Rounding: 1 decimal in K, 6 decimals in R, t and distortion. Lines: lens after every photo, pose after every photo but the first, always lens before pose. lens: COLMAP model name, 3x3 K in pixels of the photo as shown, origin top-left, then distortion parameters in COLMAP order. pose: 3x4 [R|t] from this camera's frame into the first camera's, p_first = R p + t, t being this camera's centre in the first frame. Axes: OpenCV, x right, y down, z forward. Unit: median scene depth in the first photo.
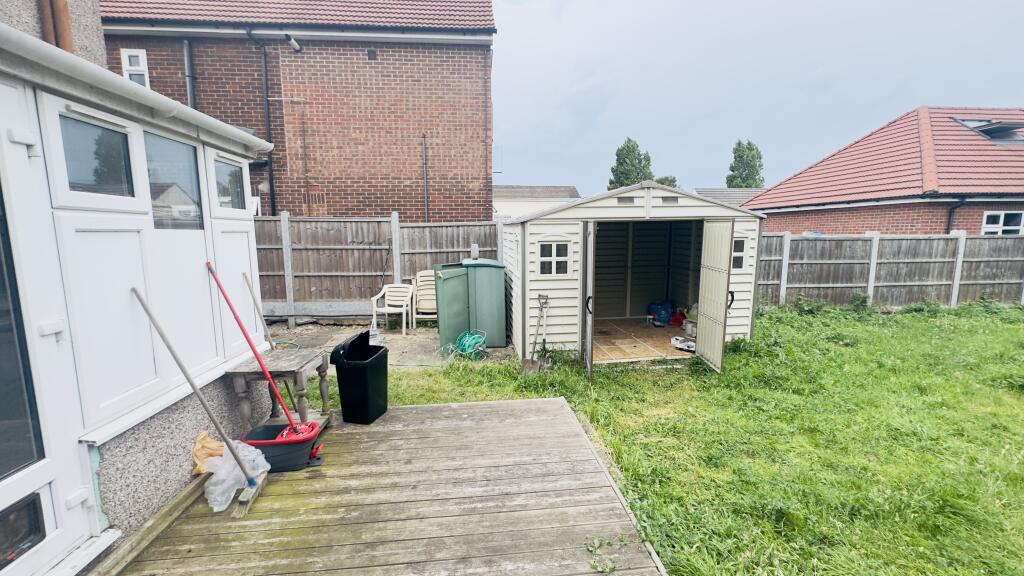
lens RADIAL K [[409.7, 0, 510.2], [0, 409.7, 286.0], [0, 0, 1]] dist [-0.003580, 0.000236]
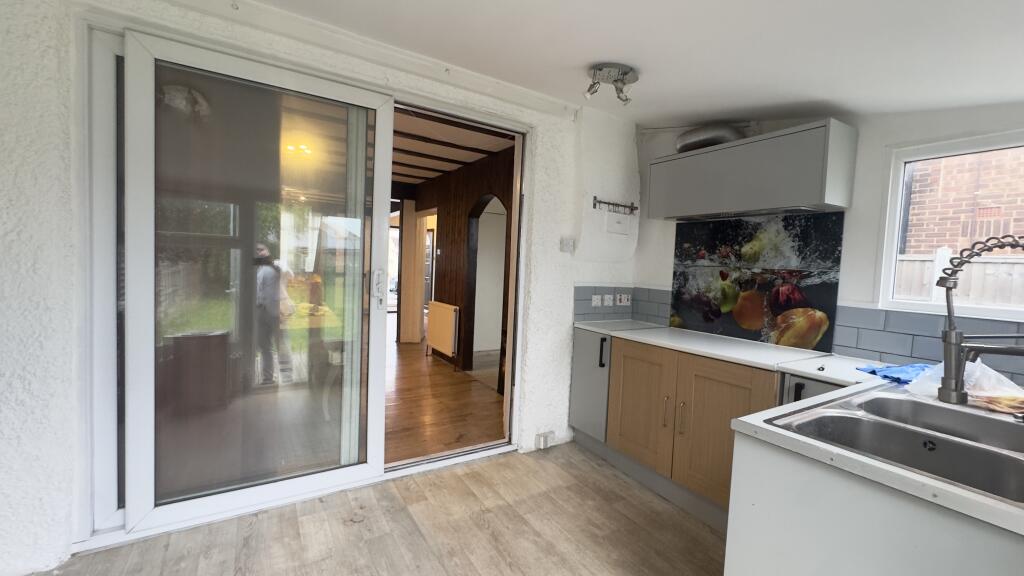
lens RADIAL K [[409.7, 0, 512.2], [0, 409.7, 288.1], [0, 0, 1]] dist [-0.003580, 0.000236]
pose [[0.438326, 0.076197, -0.895581, -0.331001], [-0.162240, 0.986741, 0.004548, -0.007229], [0.884052, 0.143306, 0.444876, 0.114836]]
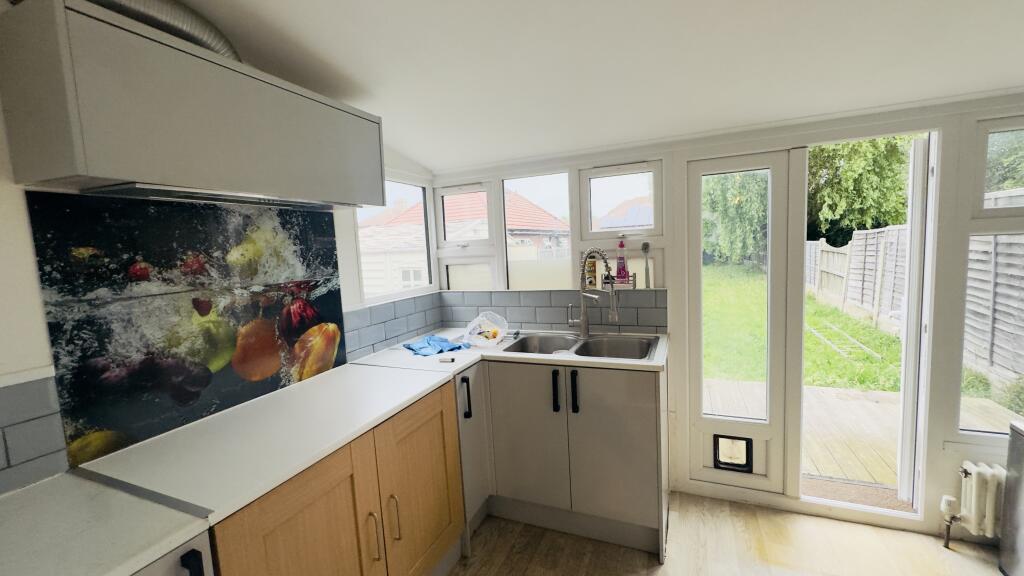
lens RADIAL K [[409.7, 0, 507.3], [0, 409.7, 289.7], [0, 0, 1]] dist [-0.003580, 0.000236]
pose [[0.488063, -0.109272, 0.865941, -0.805522], [0.158512, 0.986730, 0.035174, -0.050864], [-0.858294, 0.120095, 0.498908, 0.255107]]
